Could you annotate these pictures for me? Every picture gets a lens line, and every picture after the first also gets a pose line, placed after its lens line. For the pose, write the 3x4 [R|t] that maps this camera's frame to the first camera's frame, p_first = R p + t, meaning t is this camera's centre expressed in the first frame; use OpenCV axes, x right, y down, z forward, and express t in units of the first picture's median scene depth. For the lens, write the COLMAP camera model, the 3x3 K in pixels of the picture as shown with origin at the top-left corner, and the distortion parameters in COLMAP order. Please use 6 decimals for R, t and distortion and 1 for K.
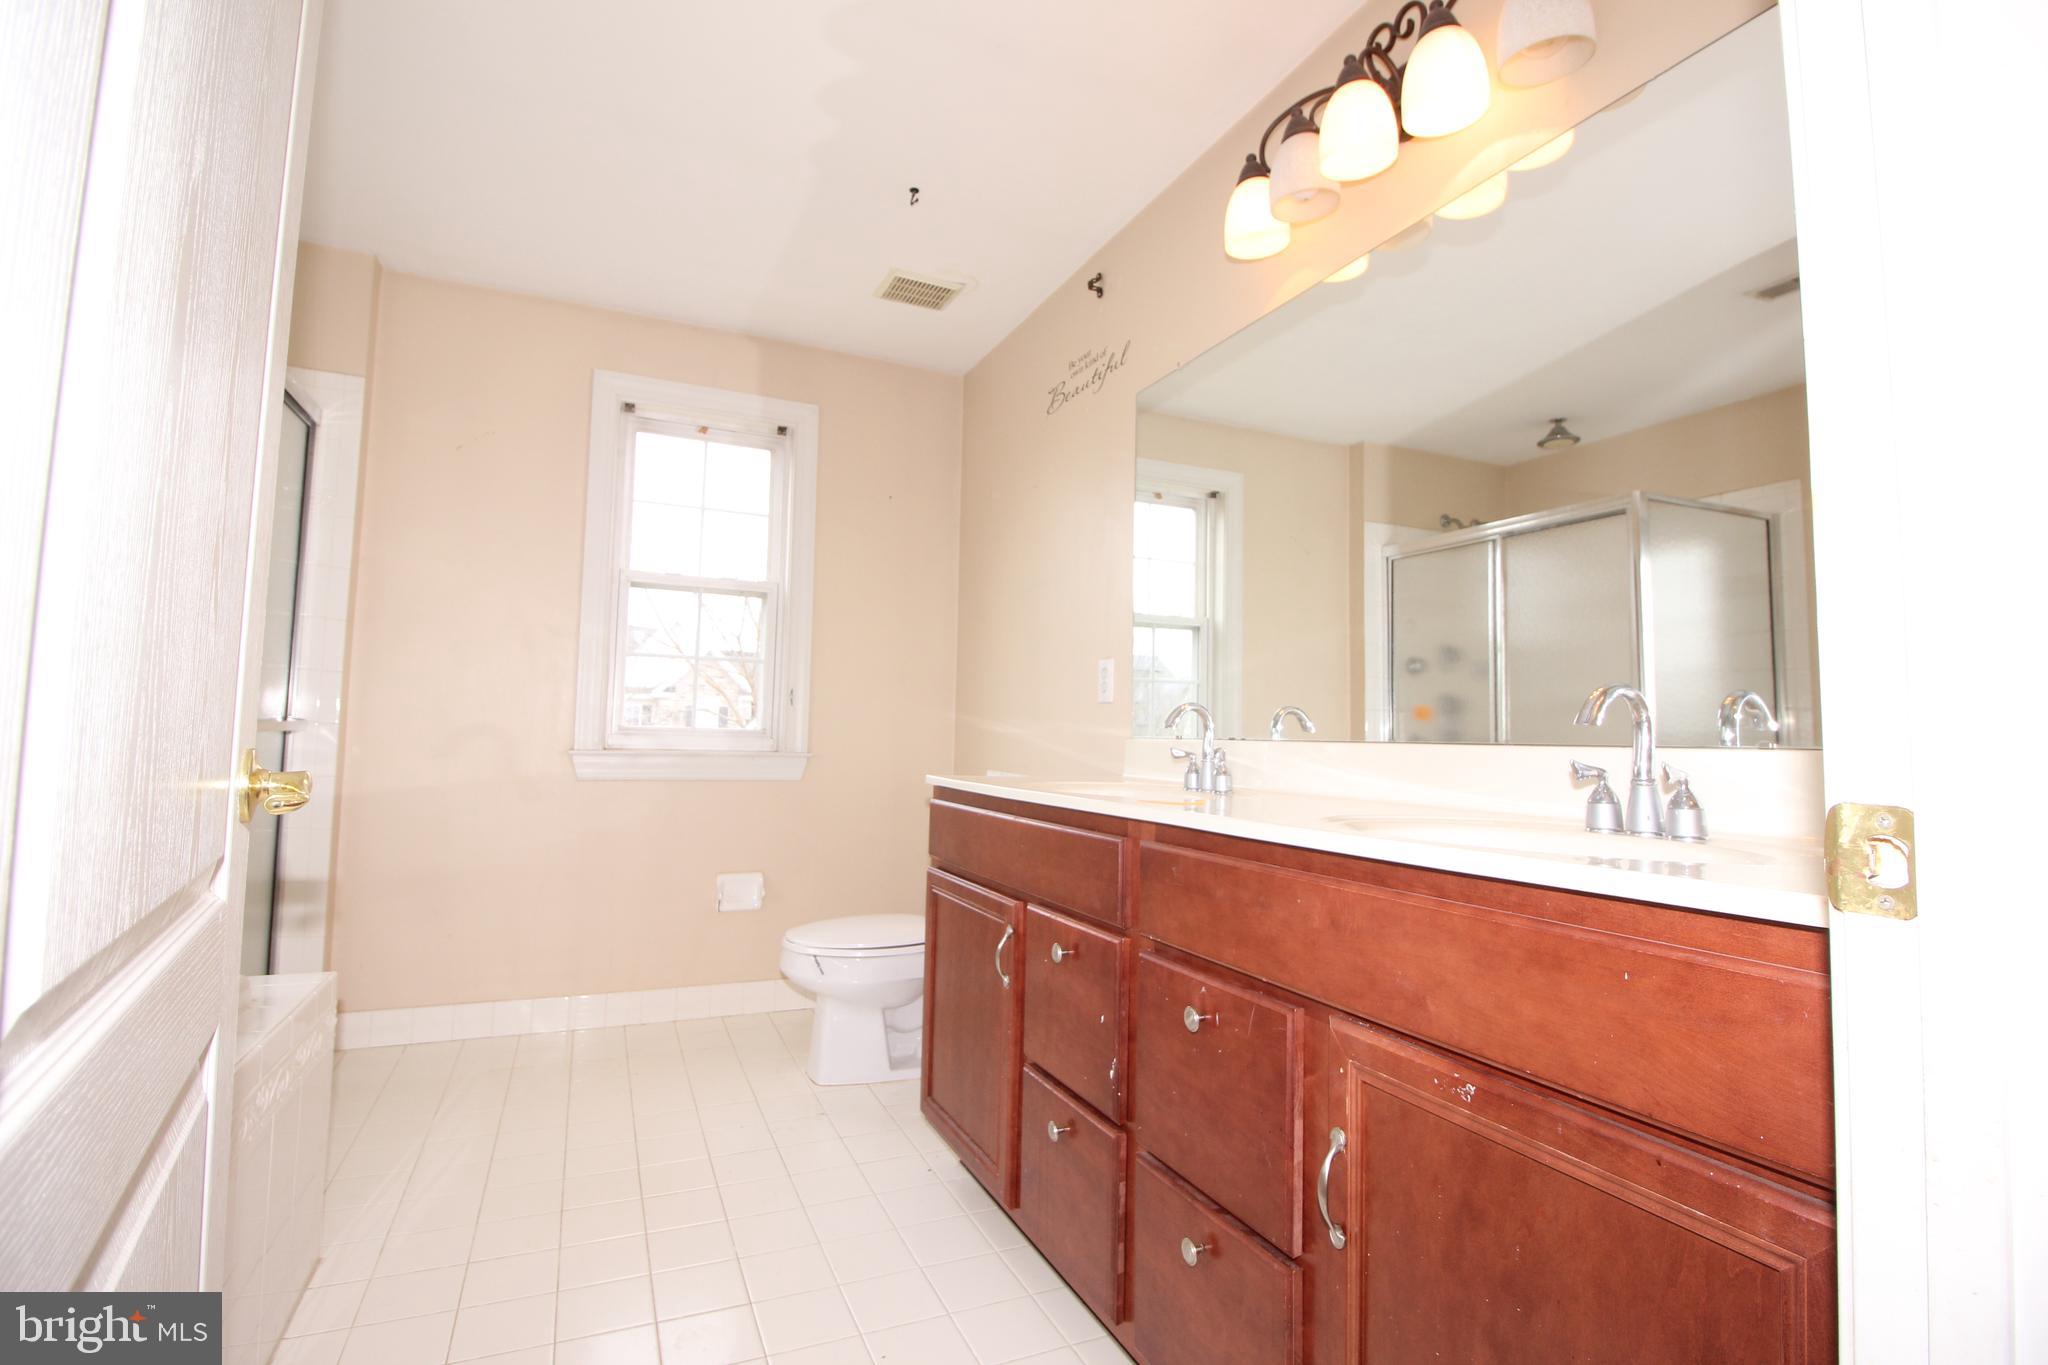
lens RADIAL K [[962.6, 0, 1026.9], [0, 962.6, 679.5], [0, 0, 1]] dist [0.000241, -0.013321]
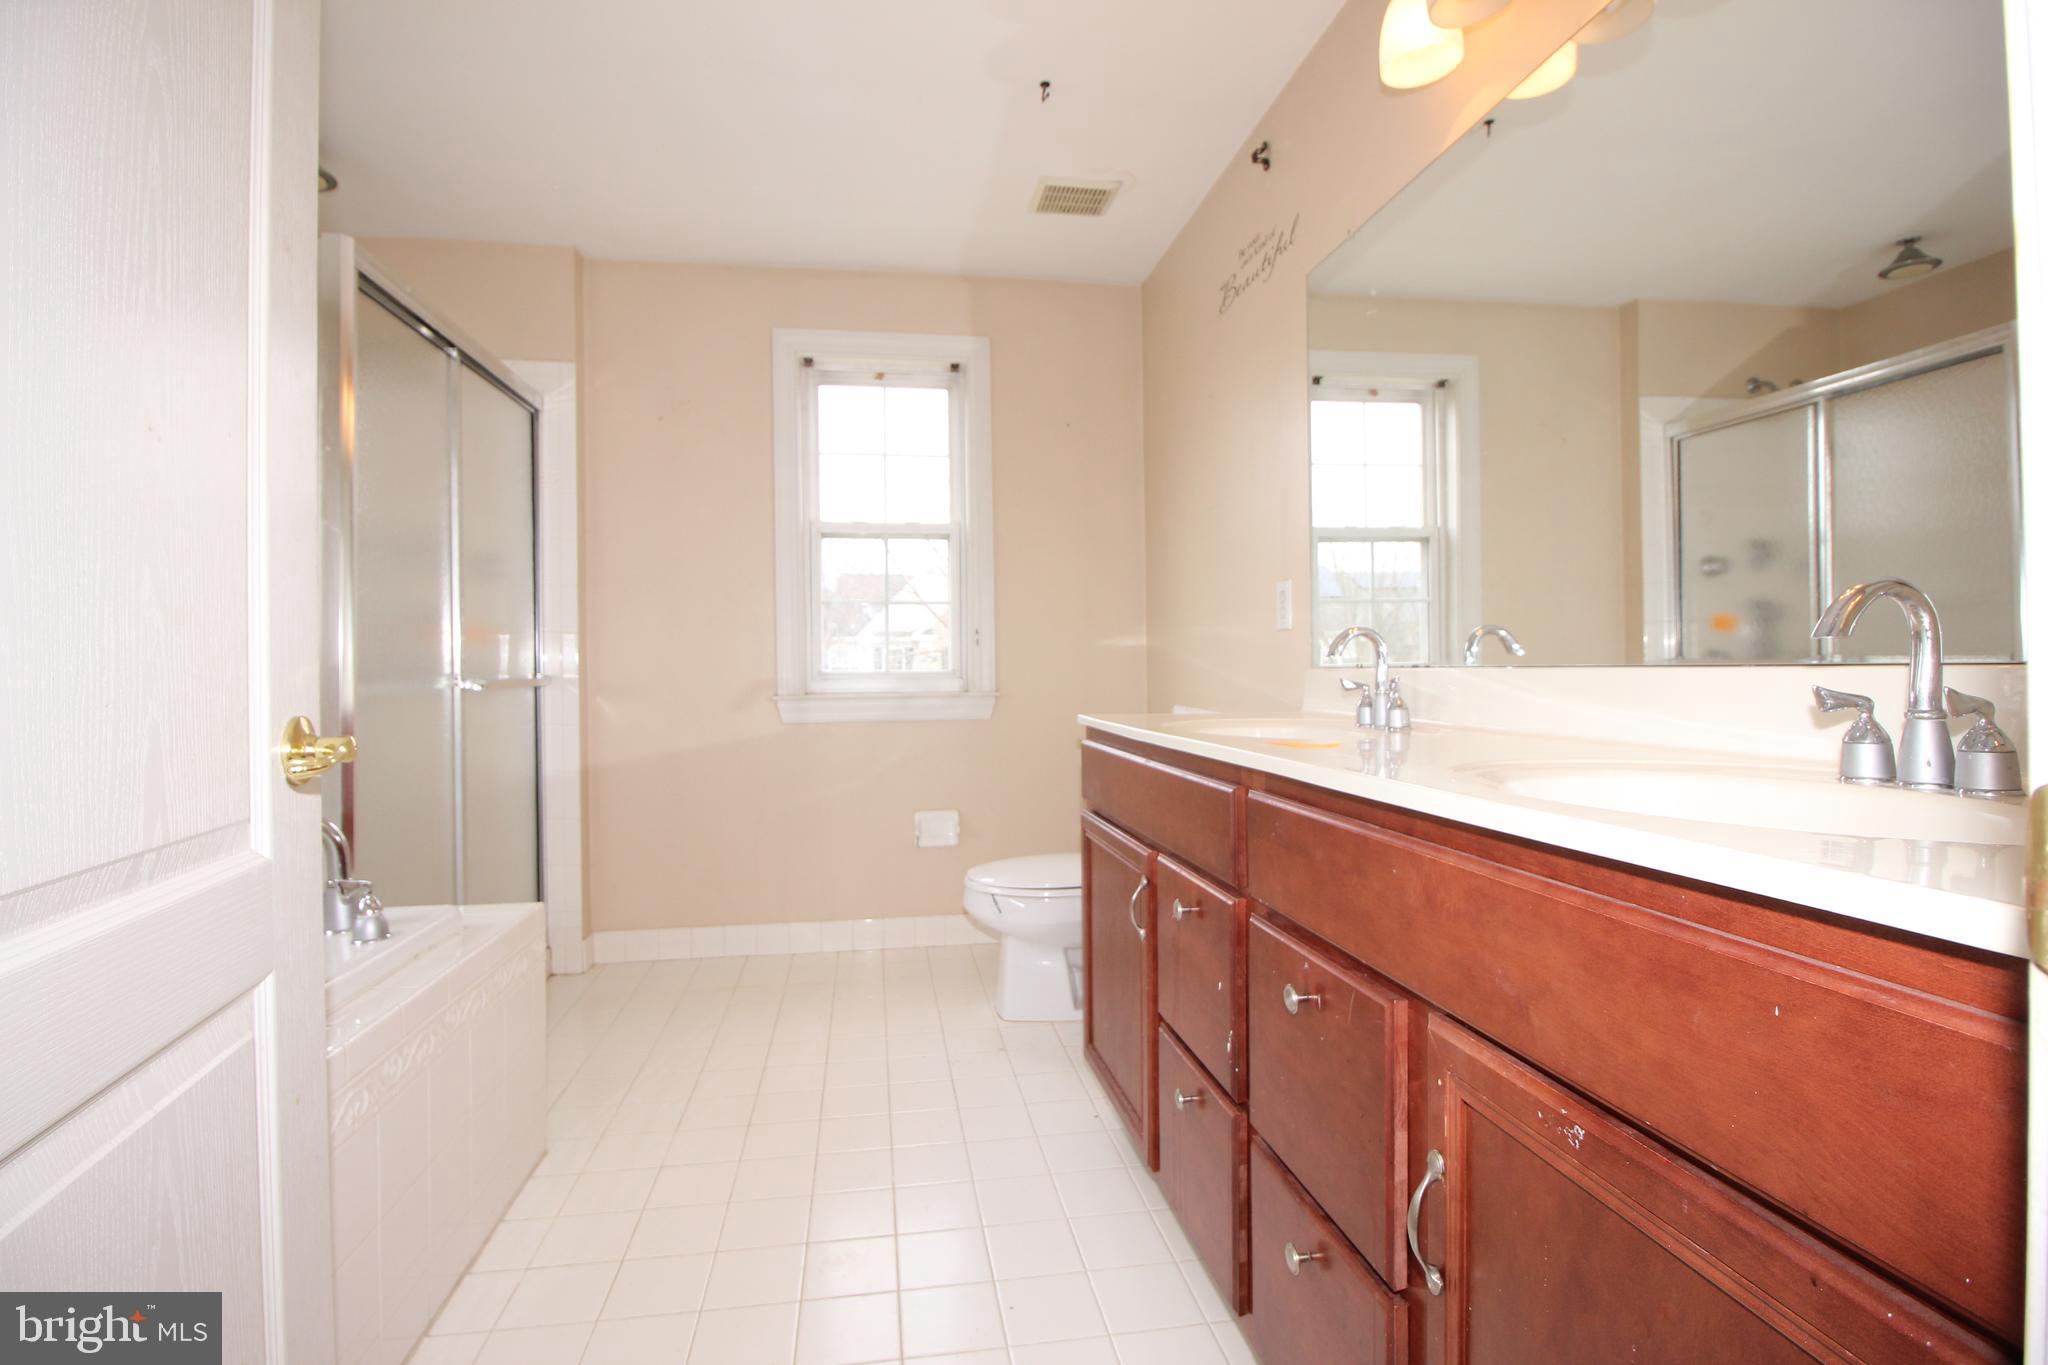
lens RADIAL K [[962.6, 0, 1008.9], [0, 962.6, 679.6], [0, 0, 1]] dist [0.000241, -0.013321]
pose [[0.961286, -0.031220, -0.273778, 0.084350], [0.050460, 0.996704, 0.063516, 0.000716], [0.270893, -0.074872, 0.959693, 0.062354]]
